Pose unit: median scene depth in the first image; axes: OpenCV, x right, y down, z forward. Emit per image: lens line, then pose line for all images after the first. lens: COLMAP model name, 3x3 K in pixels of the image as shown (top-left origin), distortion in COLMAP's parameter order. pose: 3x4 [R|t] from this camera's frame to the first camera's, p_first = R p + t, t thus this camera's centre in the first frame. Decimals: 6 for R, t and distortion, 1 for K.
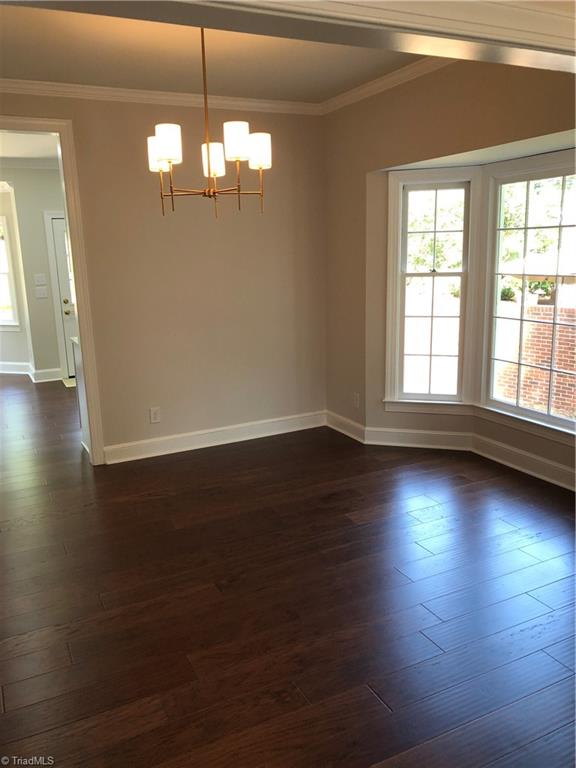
lens RADIAL K [[633.0, 0, 289.1], [0, 633.0, 382.9], [0, 0, 1]] dist [0.040693, -0.001025]
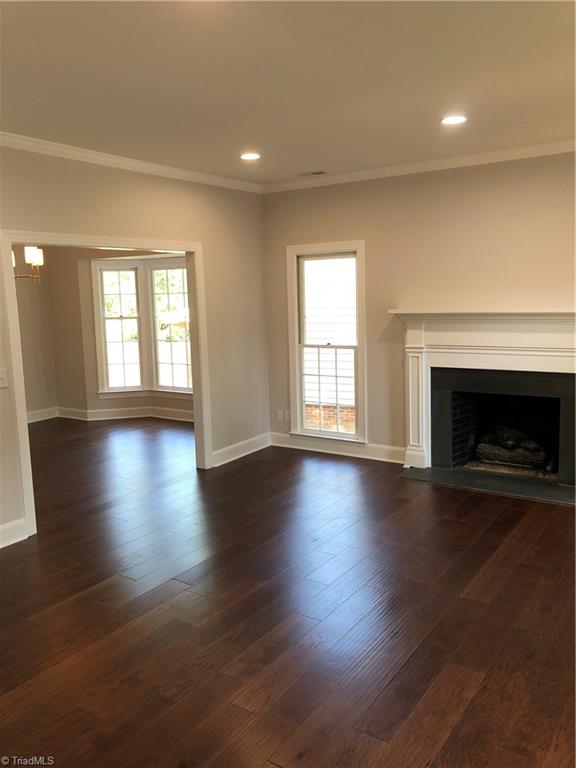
lens RADIAL K [[633.0, 0, 285.0], [0, 633.0, 389.4], [0, 0, 1]] dist [0.040693, -0.001025]
pose [[0.882280, -0.062491, 0.466558, -0.204044], [0.099040, 0.993606, -0.054205, 0.164375], [-0.460187, 0.094032, 0.882828, -0.735731]]
